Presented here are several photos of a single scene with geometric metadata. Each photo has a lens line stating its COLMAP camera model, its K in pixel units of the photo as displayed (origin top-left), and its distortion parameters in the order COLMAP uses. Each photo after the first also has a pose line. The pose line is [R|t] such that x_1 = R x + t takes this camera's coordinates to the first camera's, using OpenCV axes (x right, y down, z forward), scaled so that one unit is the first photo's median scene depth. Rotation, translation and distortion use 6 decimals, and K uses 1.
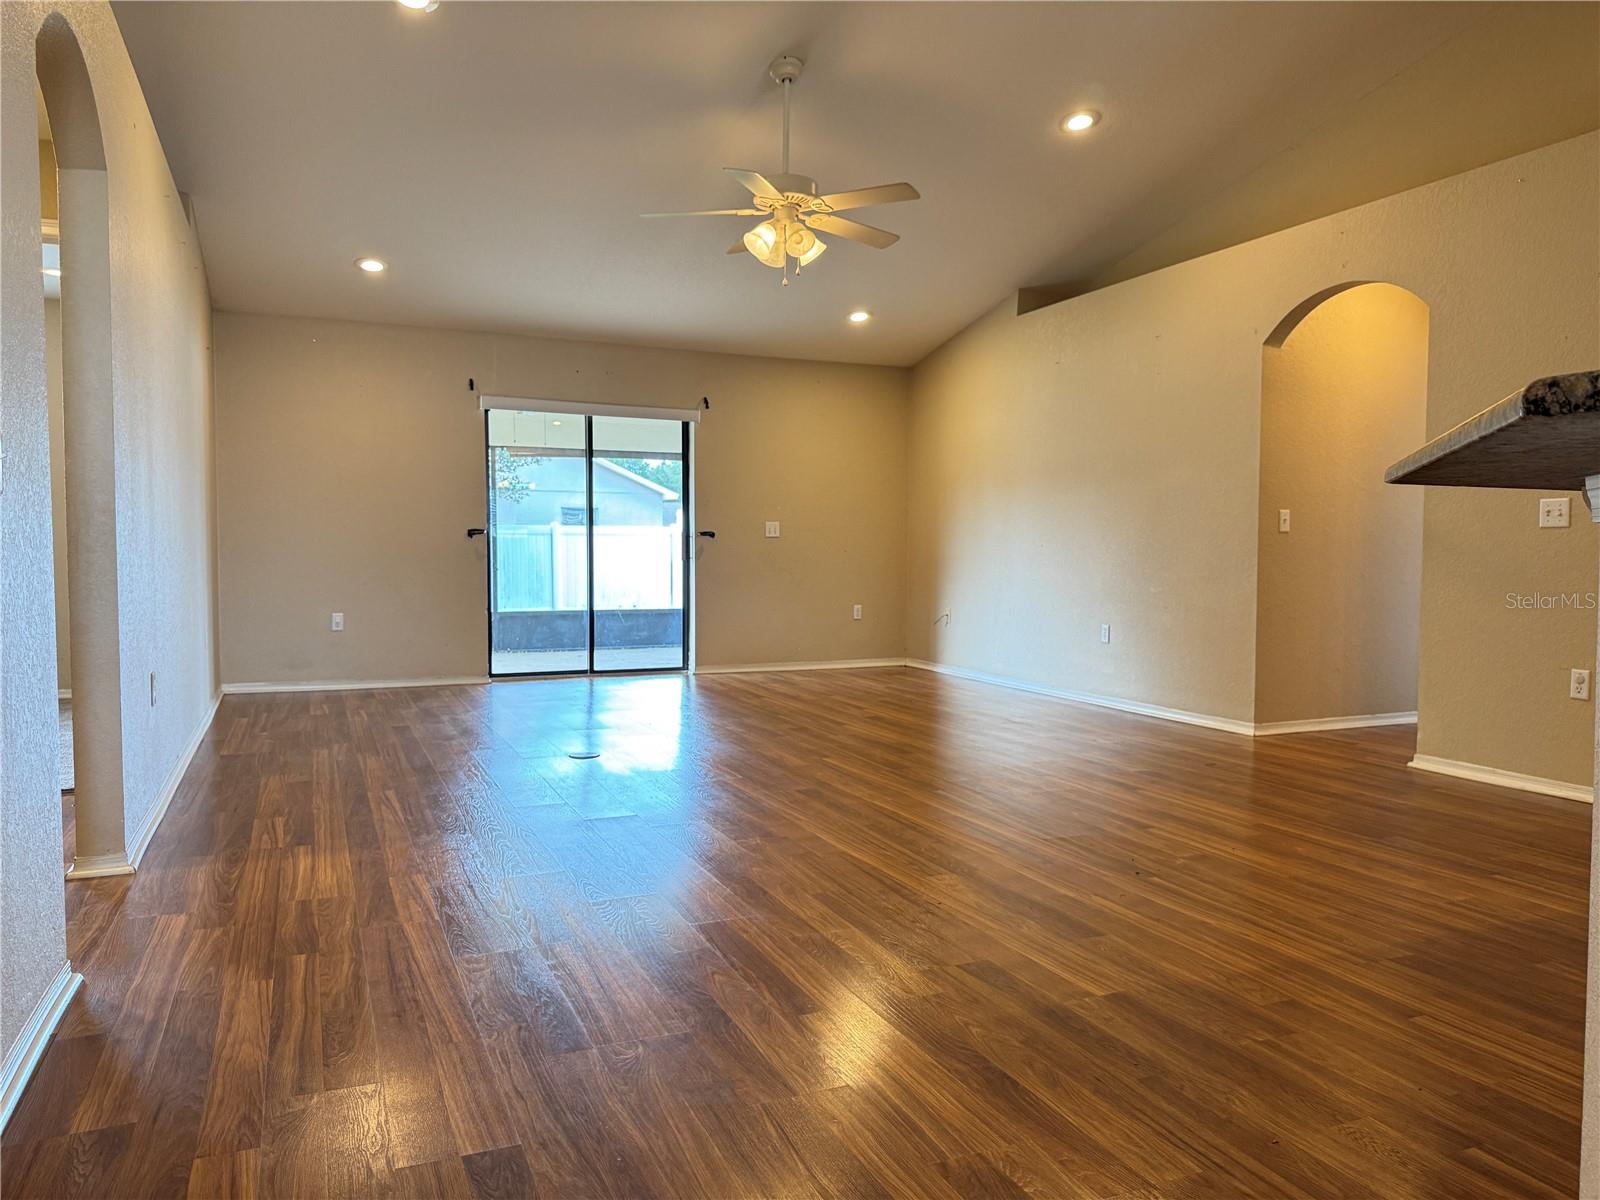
lens RADIAL K [[1120.1, 0, 800.2], [0, 1120.1, 601.4], [0, 0, 1]] dist [0.015783, -0.002212]
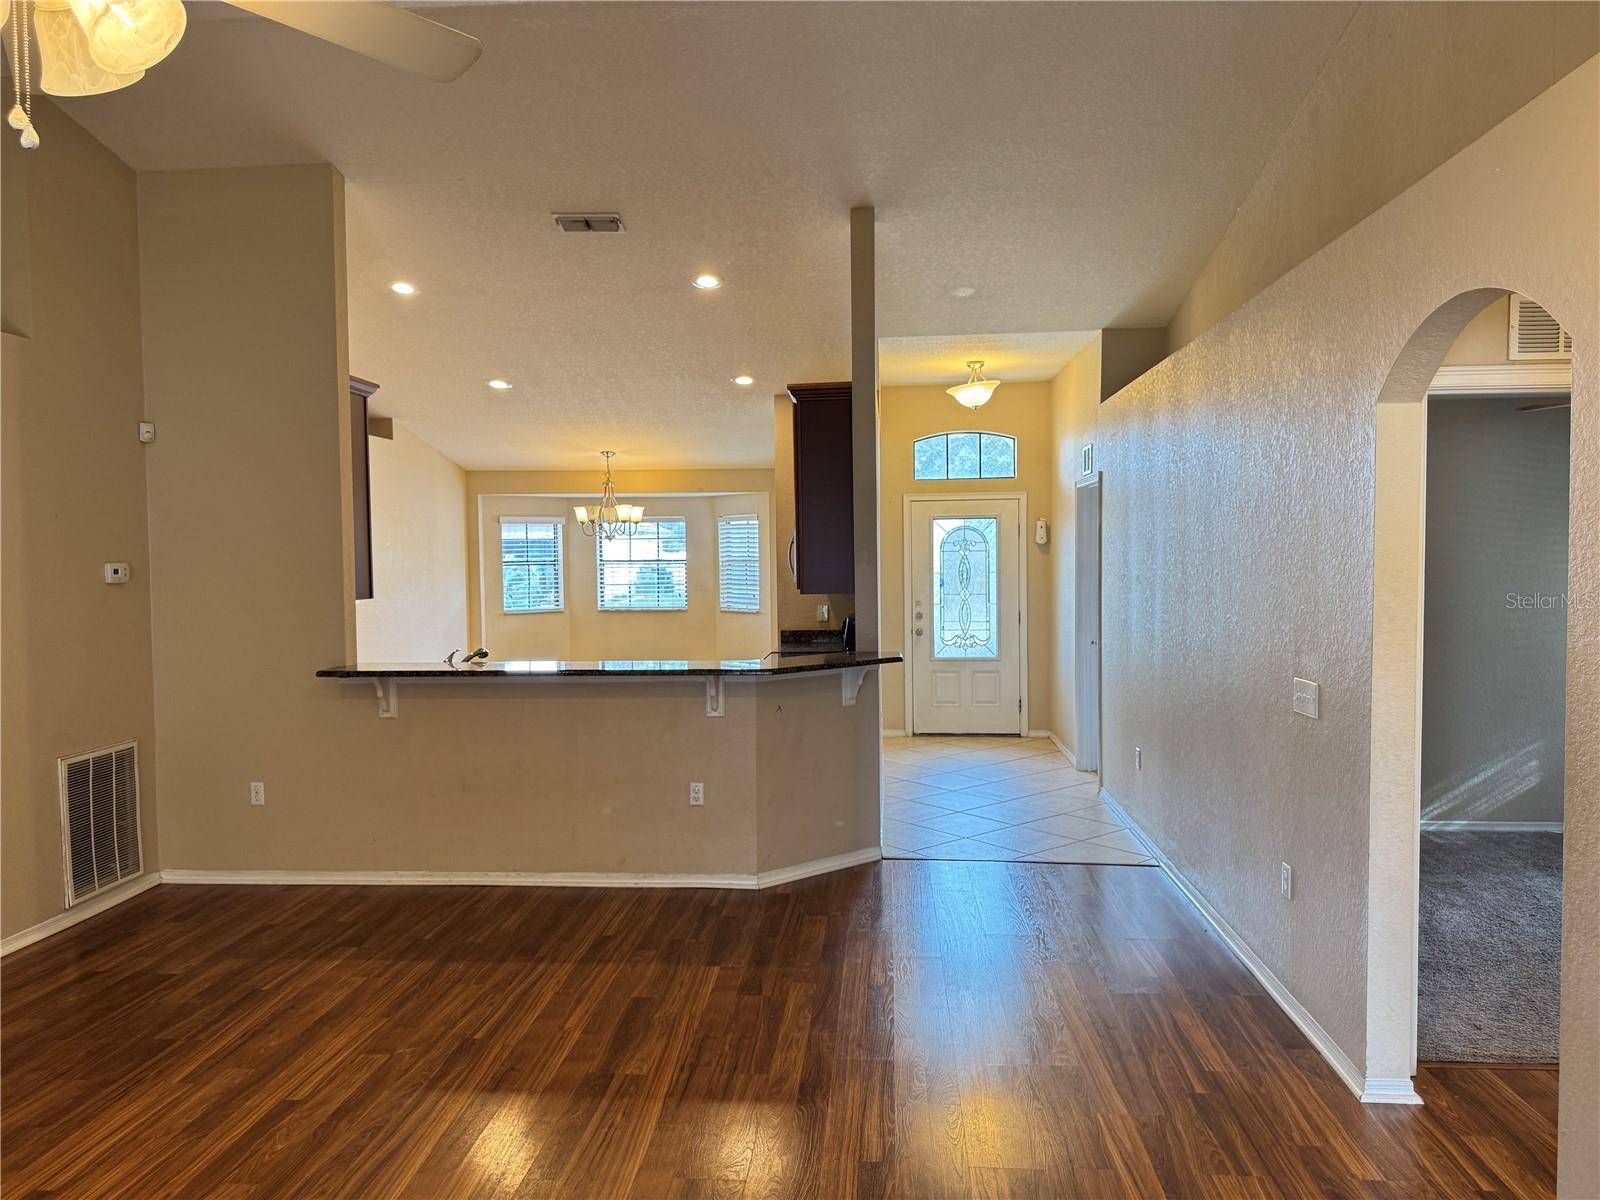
lens RADIAL K [[1120.1, 0, 797.2], [0, 1120.1, 601.2], [0, 0, 1]] dist [0.015783, -0.002212]
pose [[-0.879133, -0.014522, 0.476356, -0.590014], [0.031282, 0.995622, 0.088085, -0.330950], [-0.475550, 0.092340, -0.874829, 2.092899]]
